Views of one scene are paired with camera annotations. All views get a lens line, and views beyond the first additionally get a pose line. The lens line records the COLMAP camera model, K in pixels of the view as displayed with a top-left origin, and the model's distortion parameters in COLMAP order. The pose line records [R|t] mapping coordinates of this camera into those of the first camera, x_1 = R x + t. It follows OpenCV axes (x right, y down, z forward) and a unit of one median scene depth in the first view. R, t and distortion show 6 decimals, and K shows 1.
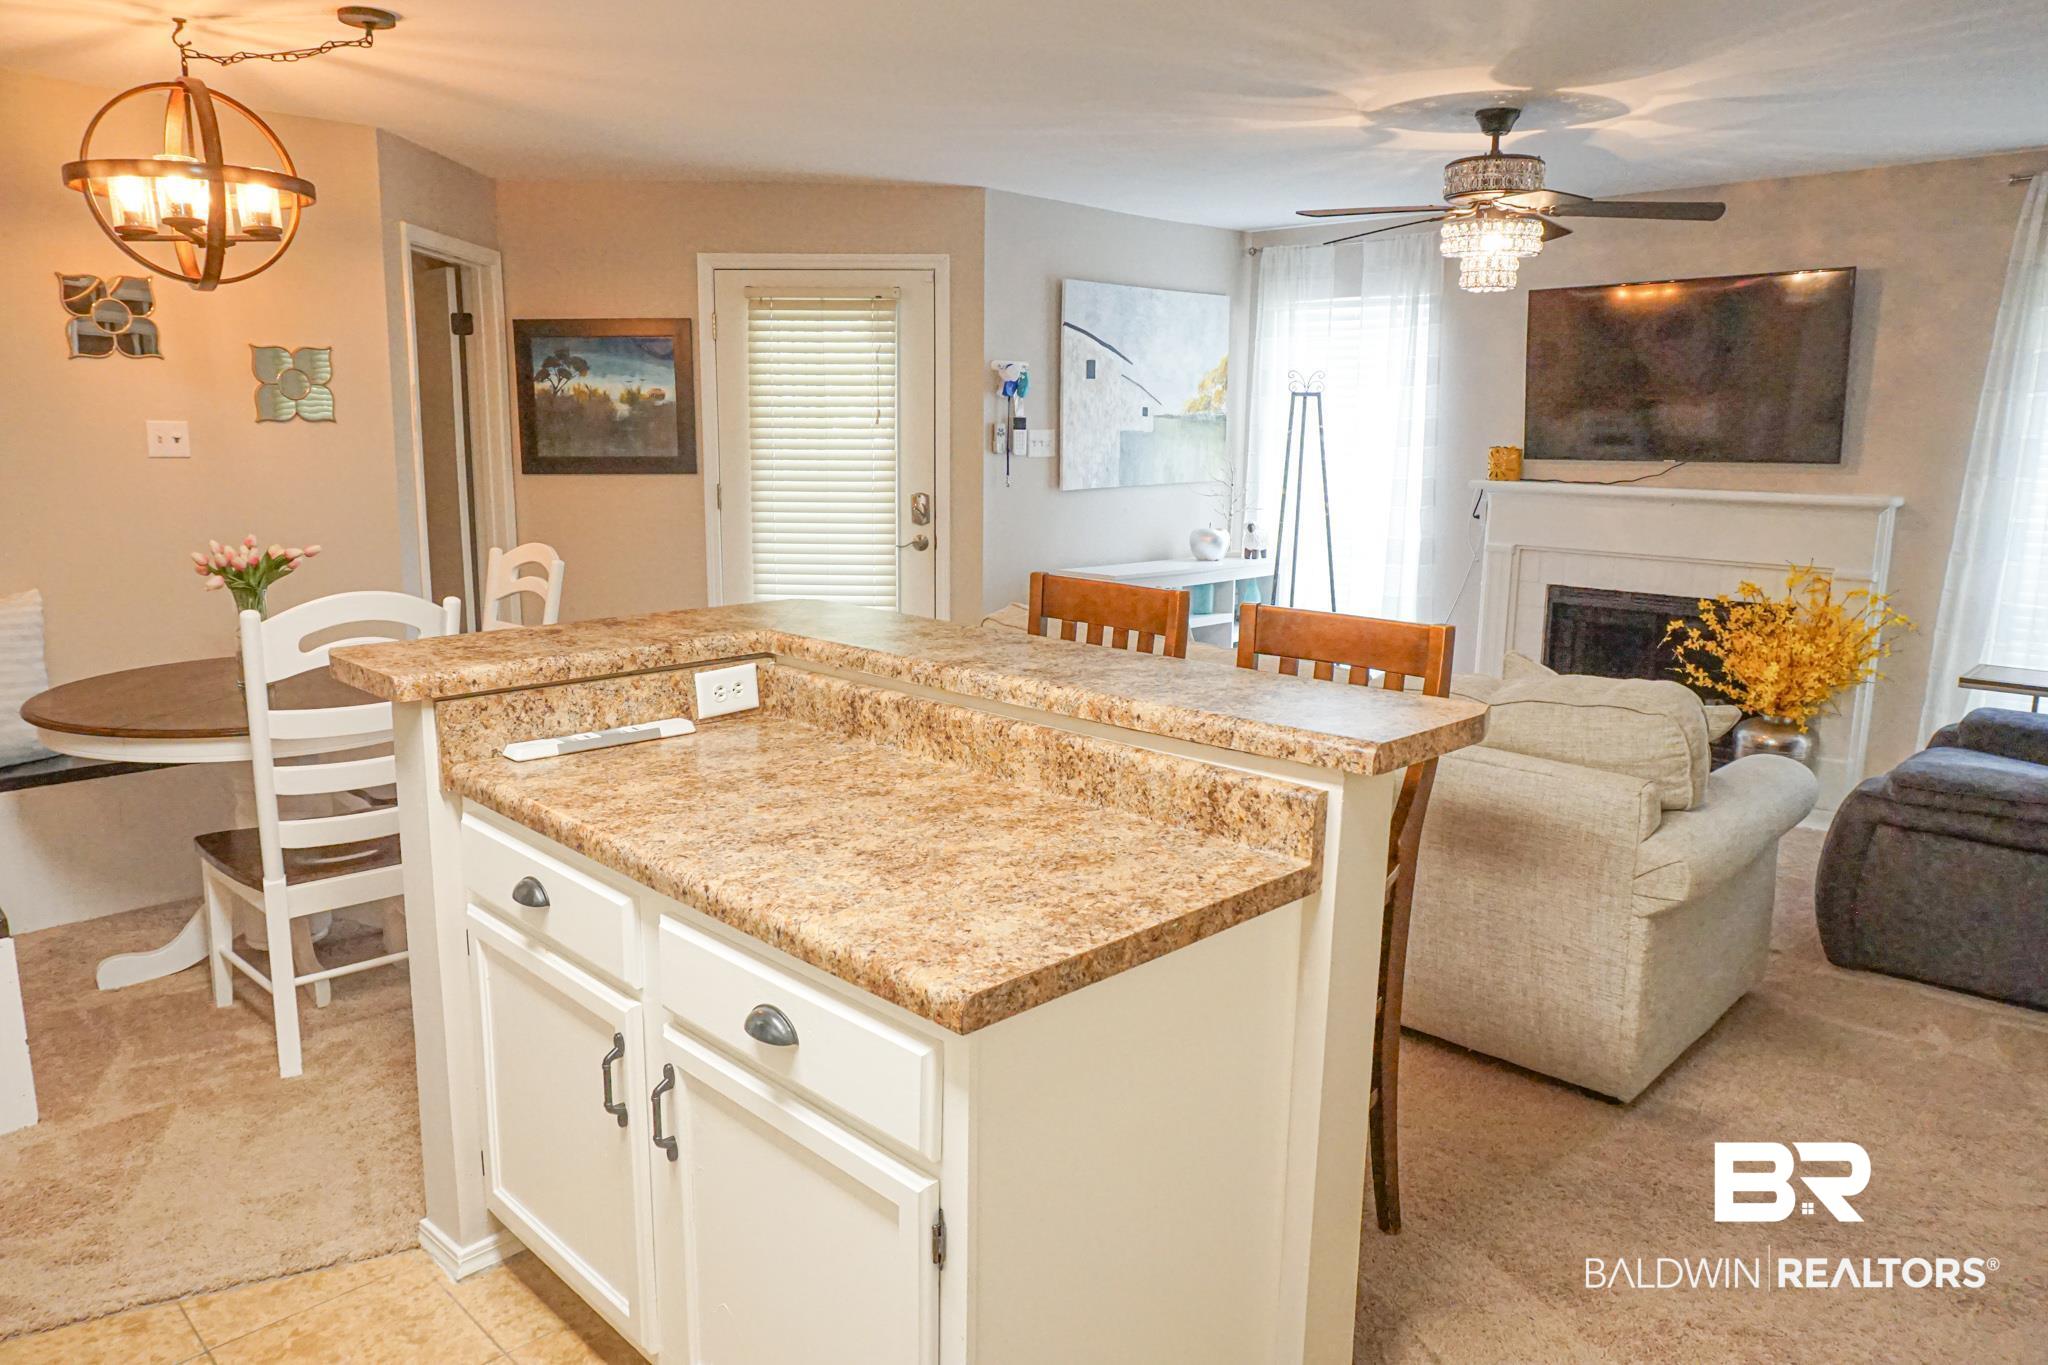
lens RADIAL K [[1366.4, 0, 1028.3], [0, 1366.4, 683.9], [0, 0, 1]] dist [-0.050204, 0.036212]
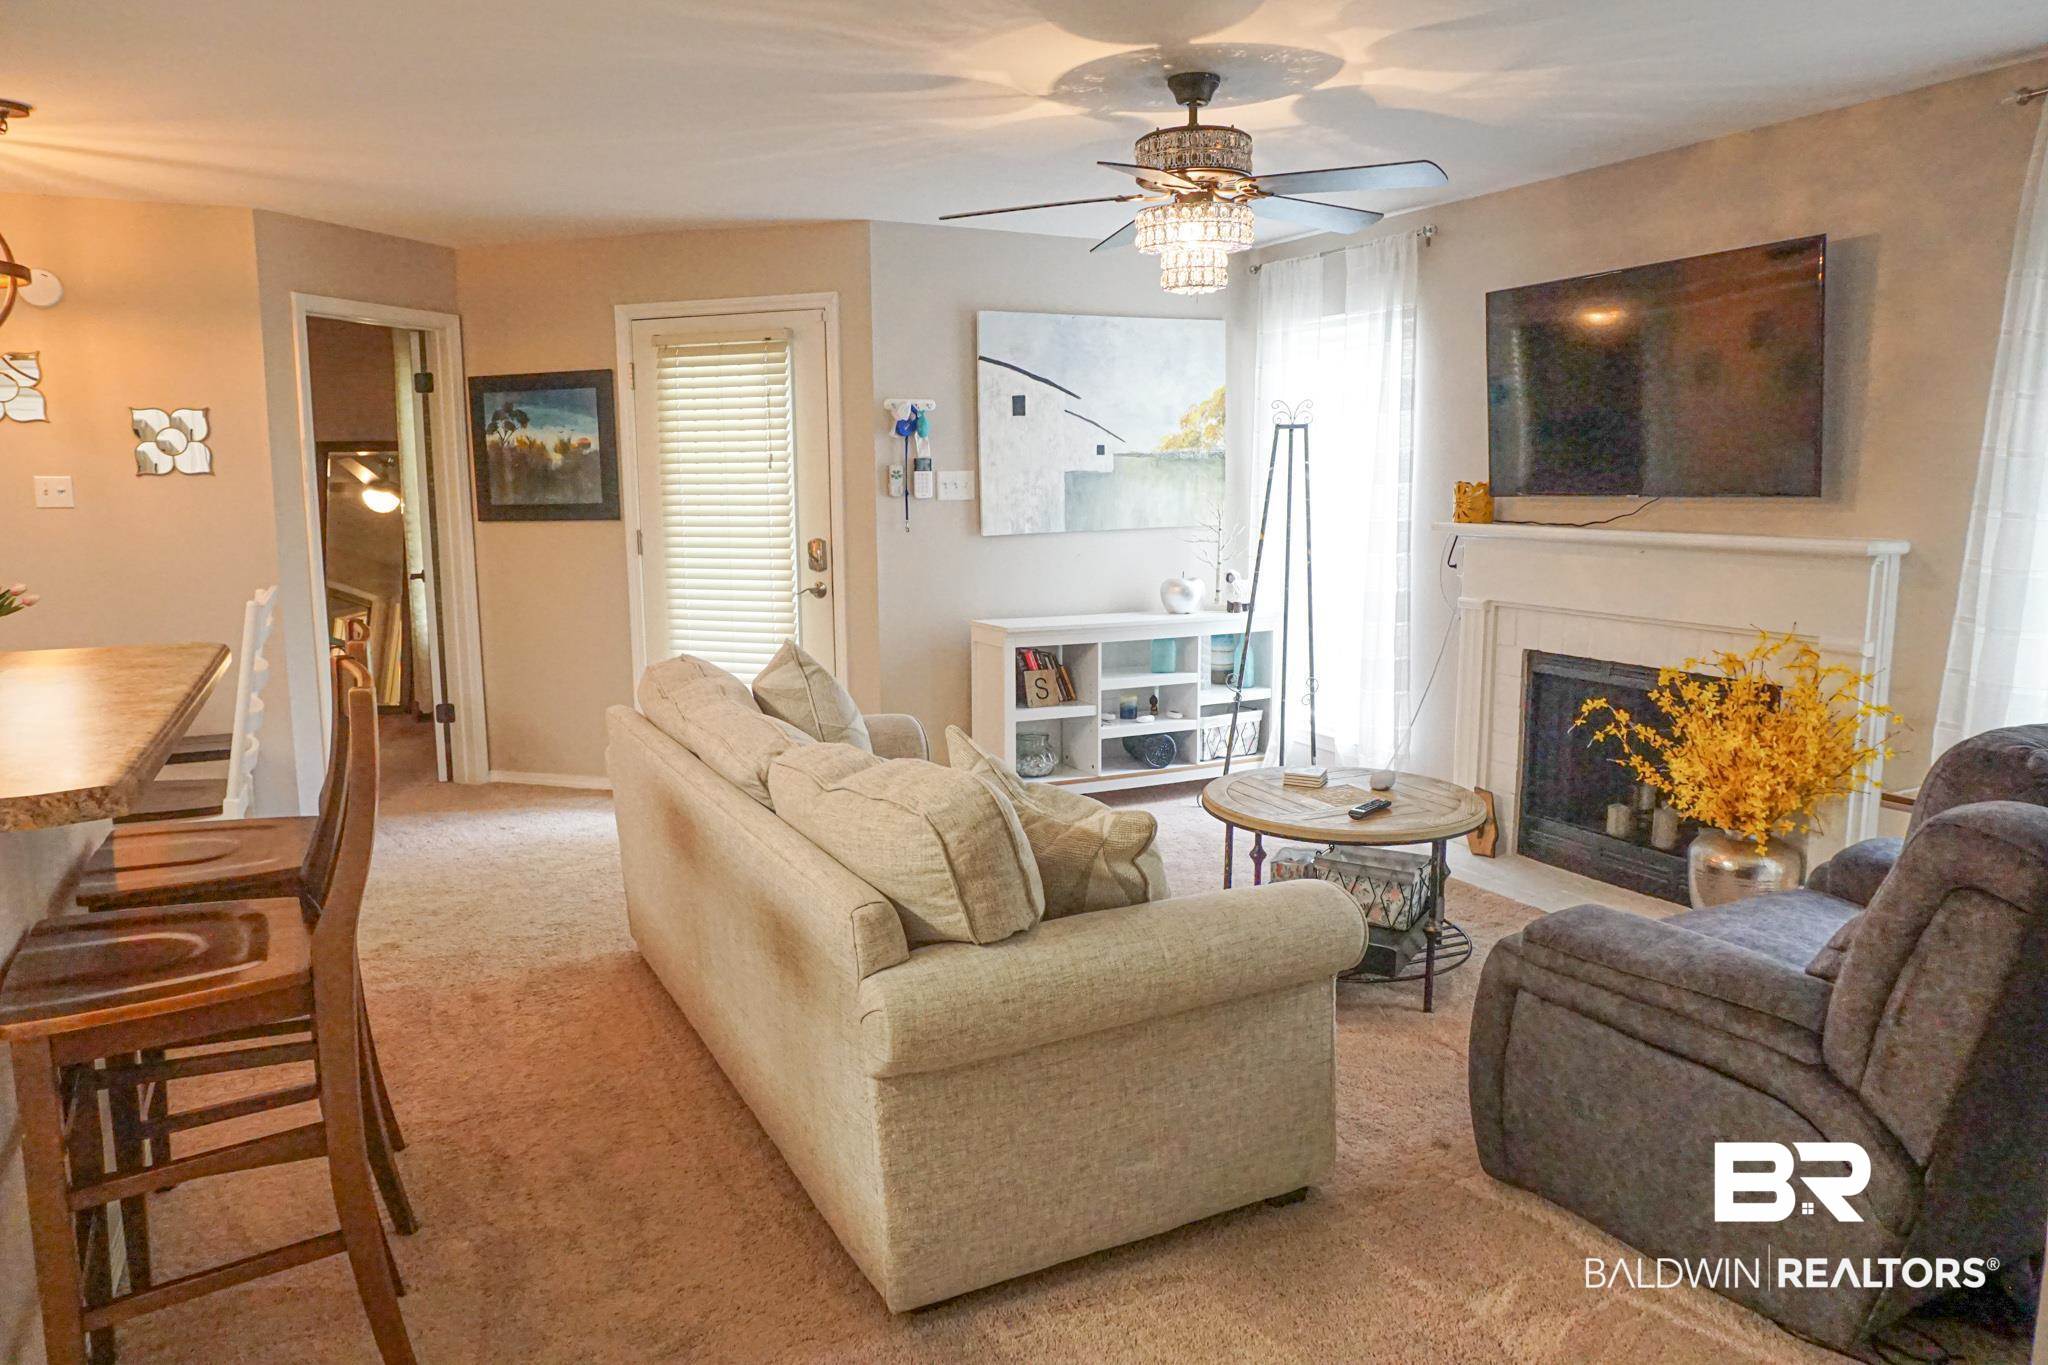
lens RADIAL K [[1379.7, 0, 1024.0], [0, 1379.7, 682.5], [0, 0, 1]] dist [-0.064641, 0.055322]
pose [[0.946046, 0.033052, -0.322342, 0.380934], [-0.044913, 0.998557, -0.029426, -0.016488], [0.320905, 0.042316, 0.946166, 0.131921]]
